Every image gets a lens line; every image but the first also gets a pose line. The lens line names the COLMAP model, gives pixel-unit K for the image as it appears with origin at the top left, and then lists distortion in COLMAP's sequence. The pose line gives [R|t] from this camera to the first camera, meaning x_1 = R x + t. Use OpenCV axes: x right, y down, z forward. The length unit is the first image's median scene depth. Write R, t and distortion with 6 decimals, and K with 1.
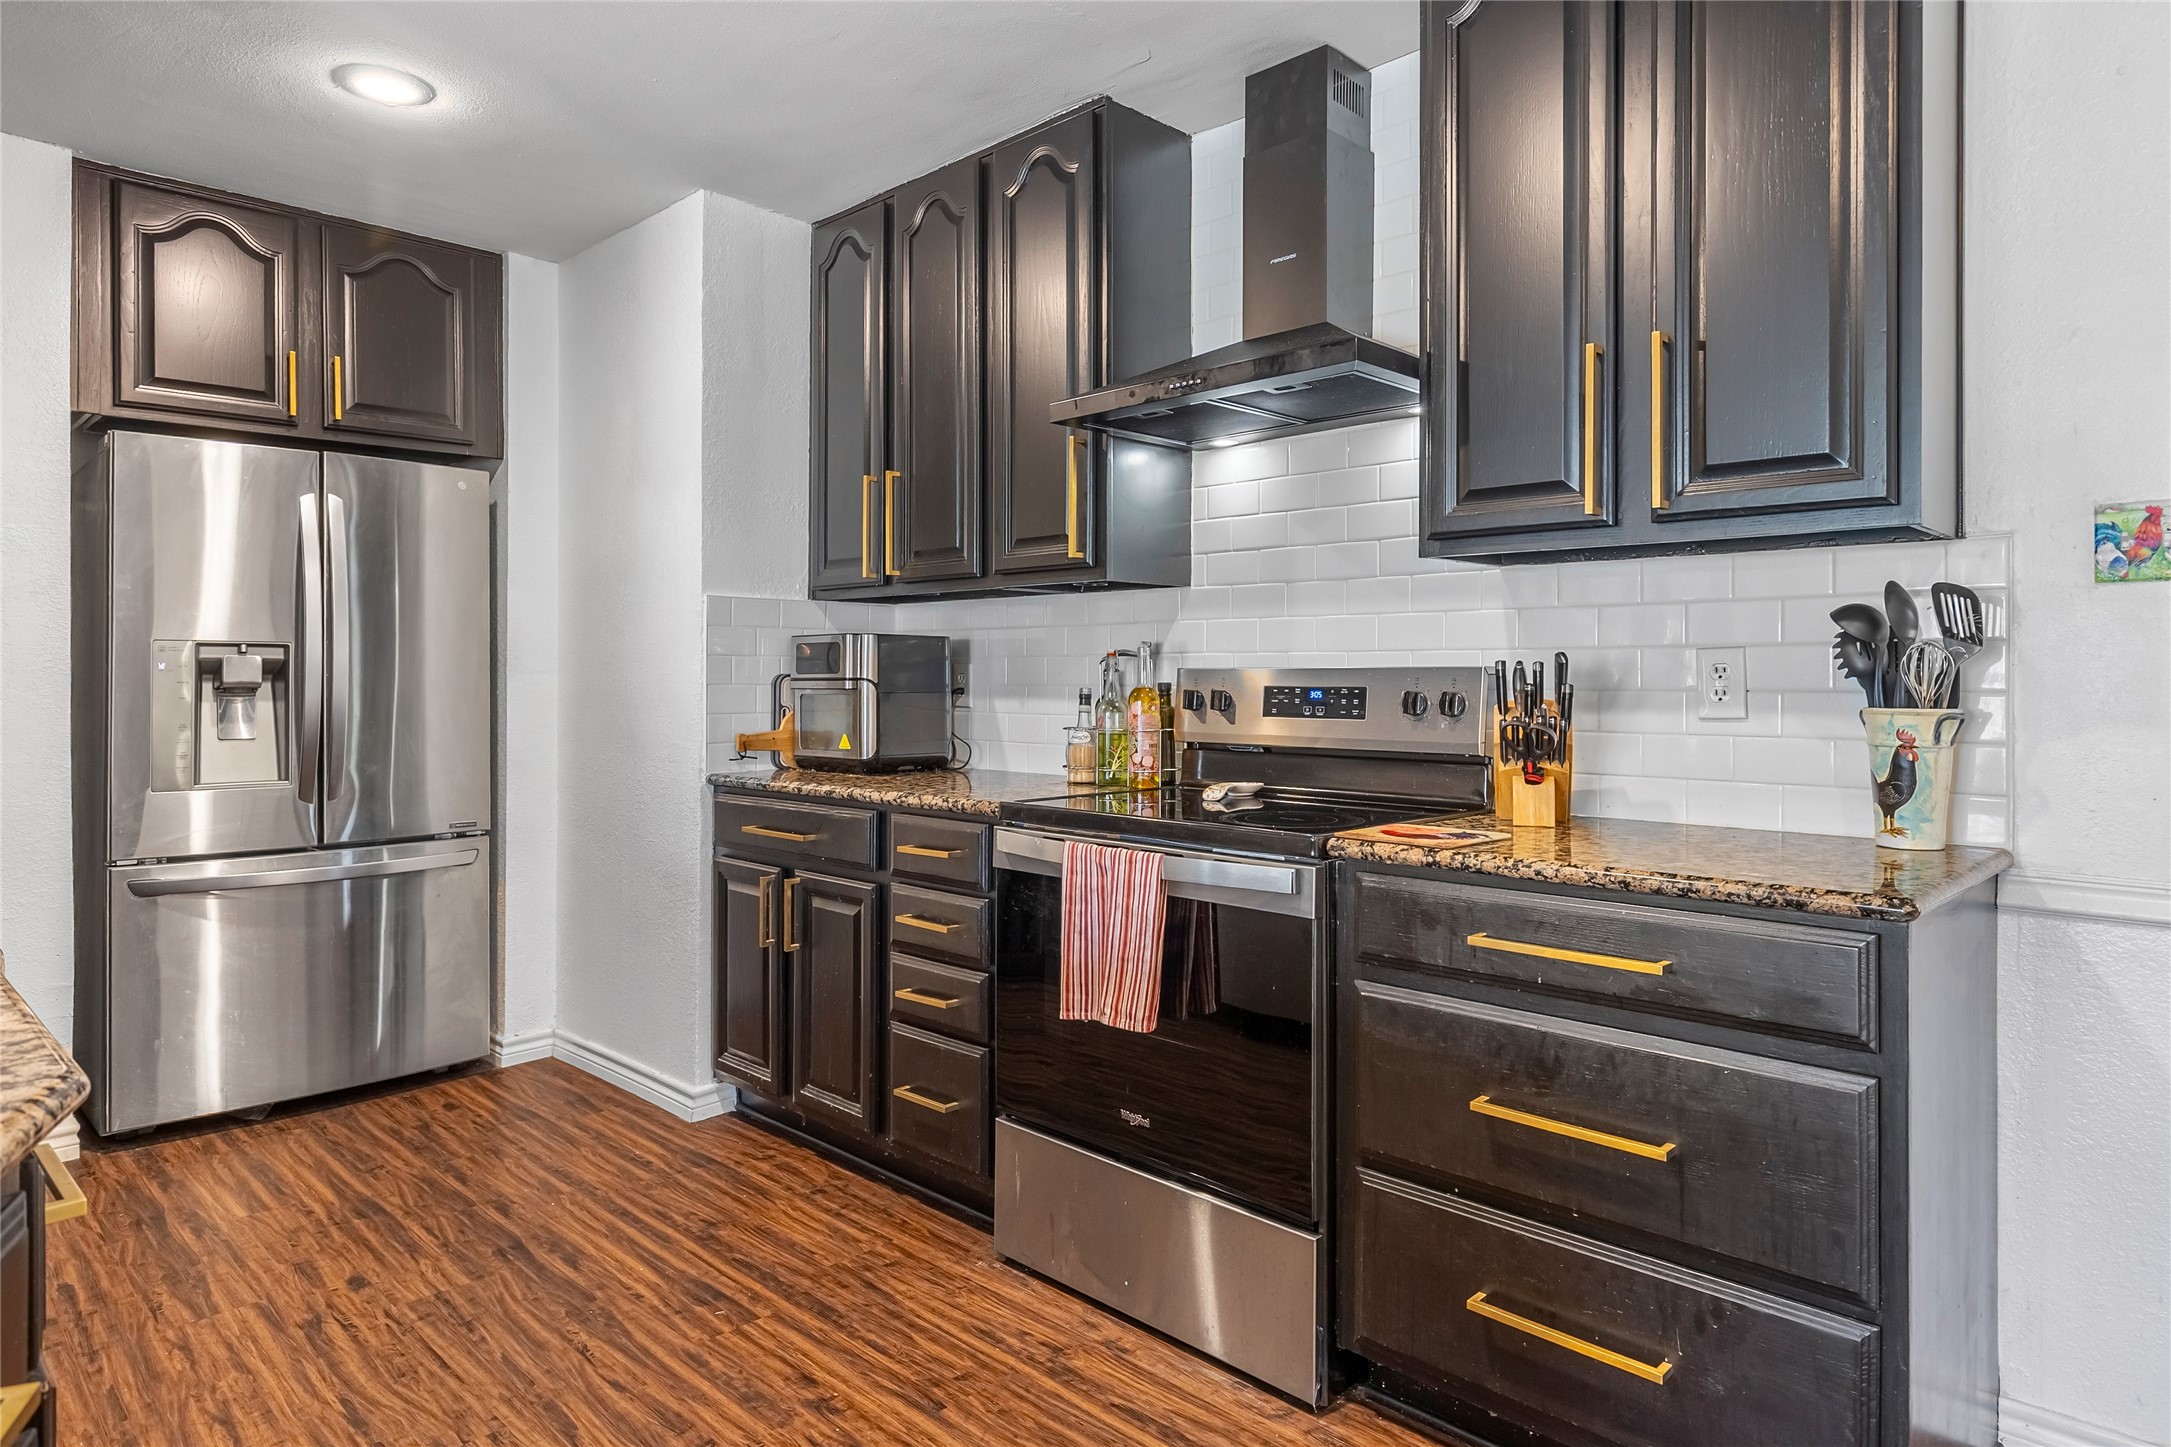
lens RADIAL K [[1268.7, 0, 1057.2], [0, 1268.7, 674.4], [0, 0, 1]] dist [0.001951, -0.002211]
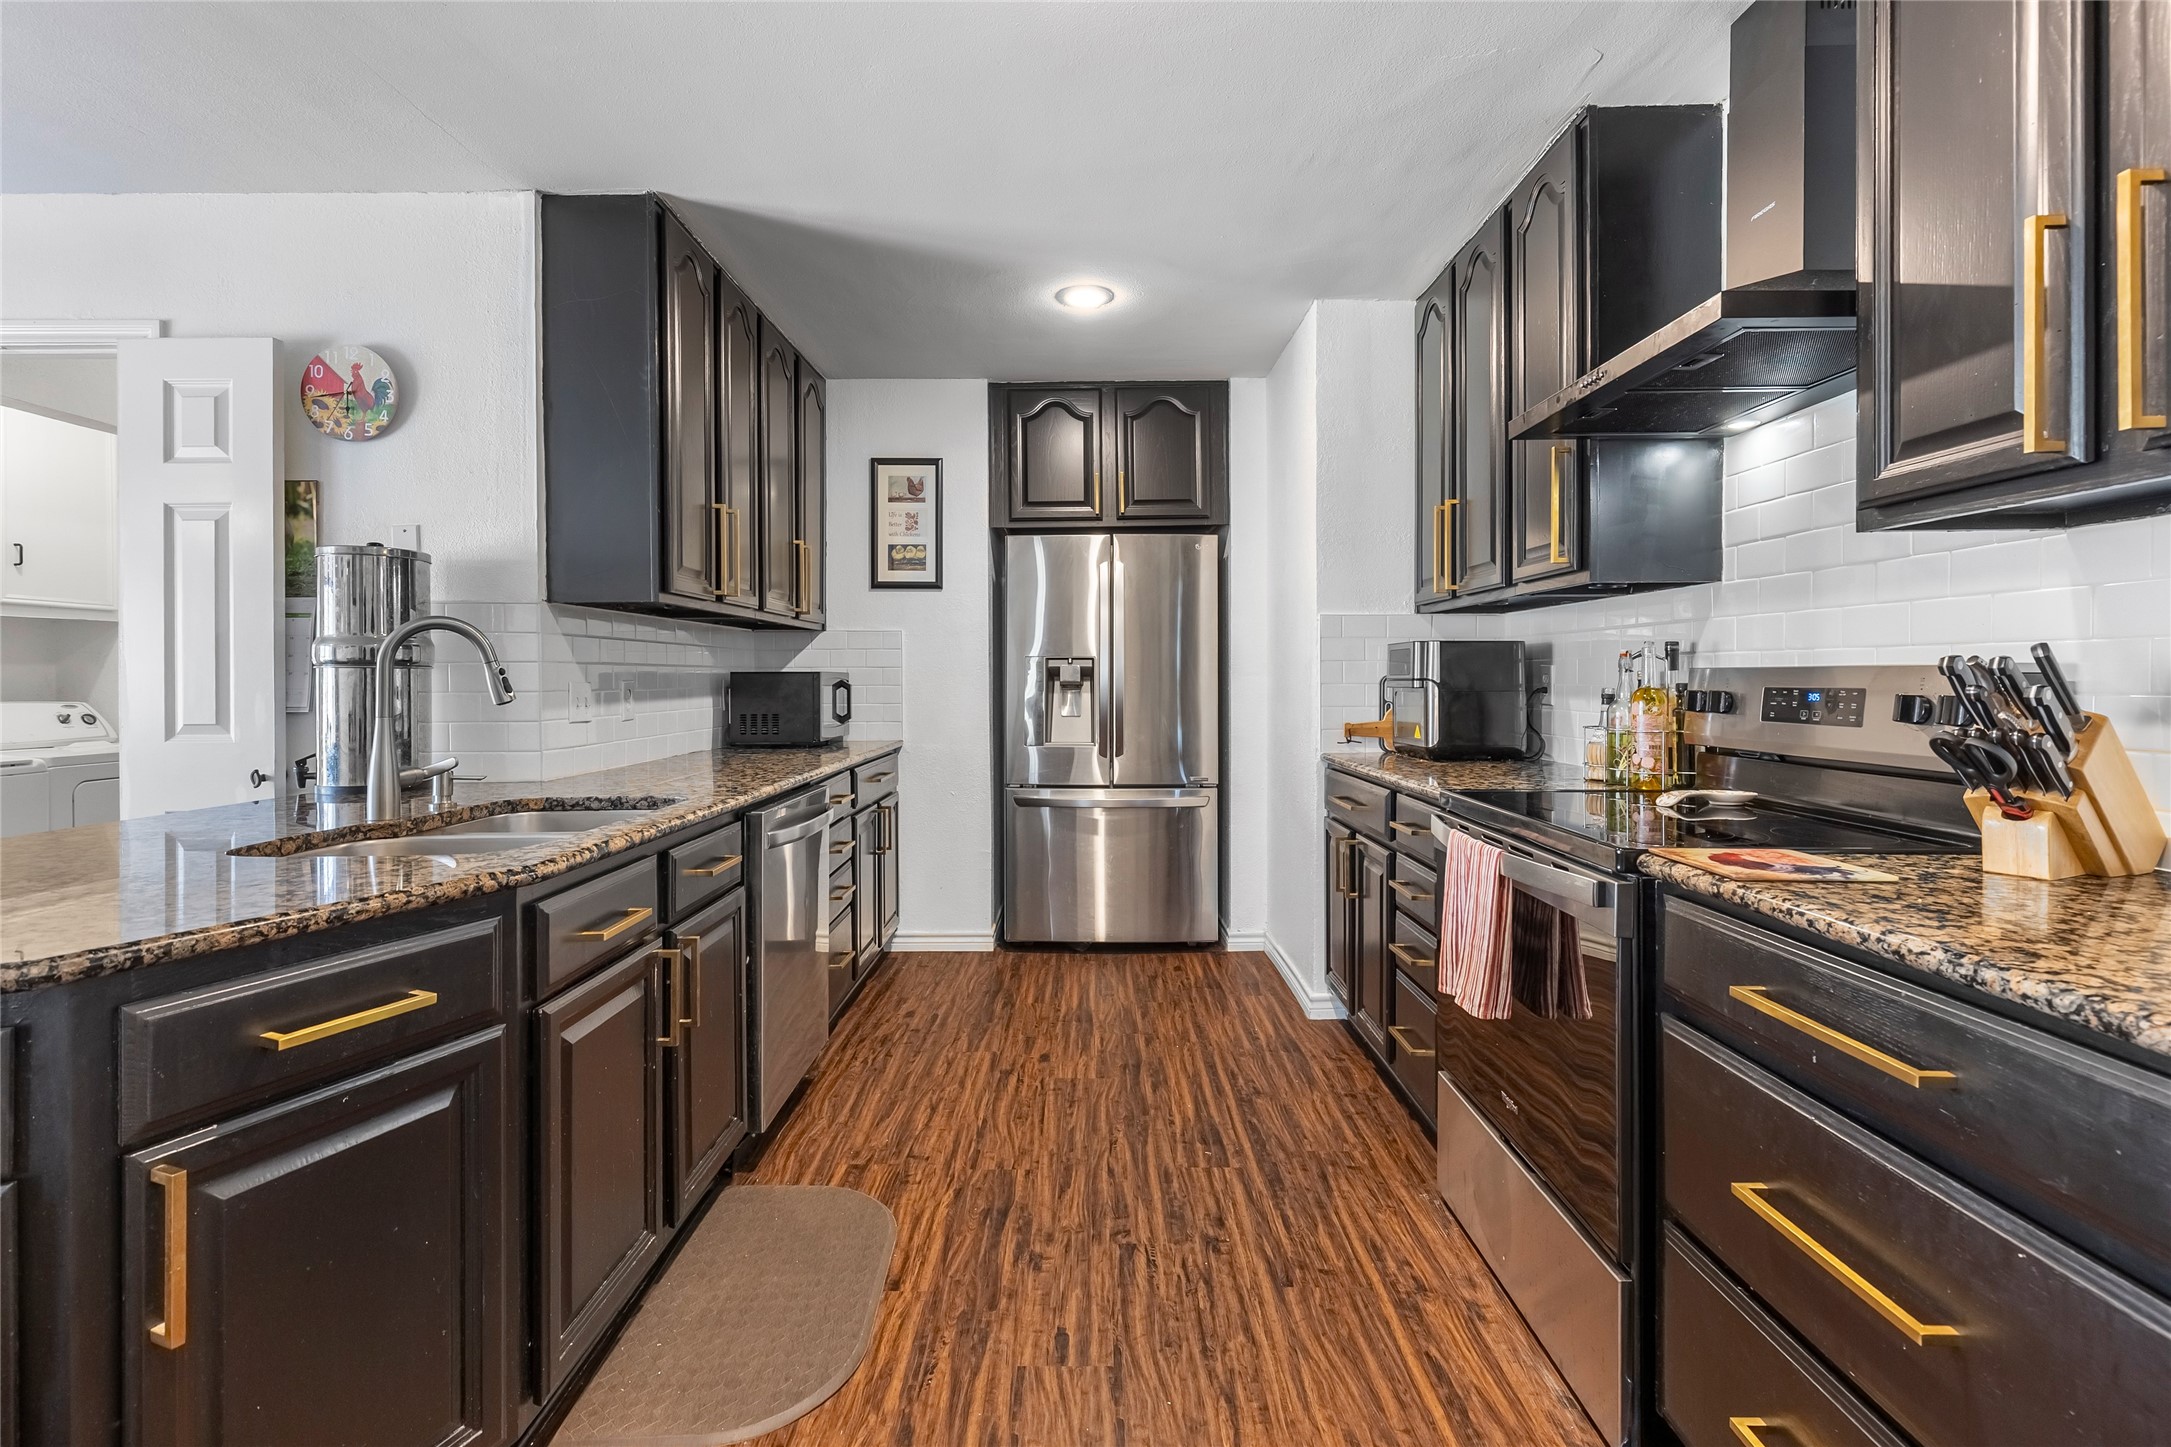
lens RADIAL K [[972.7, 0, 1067.5], [0, 972.7, 681.2], [0, 0, 1]] dist [0.001929, -0.000599]
pose [[0.697918, 0.001535, -0.716176, 0.329989], [0.002465, 0.999987, 0.004545, 0.000652], [0.716173, -0.004937, 0.697905, 0.163383]]
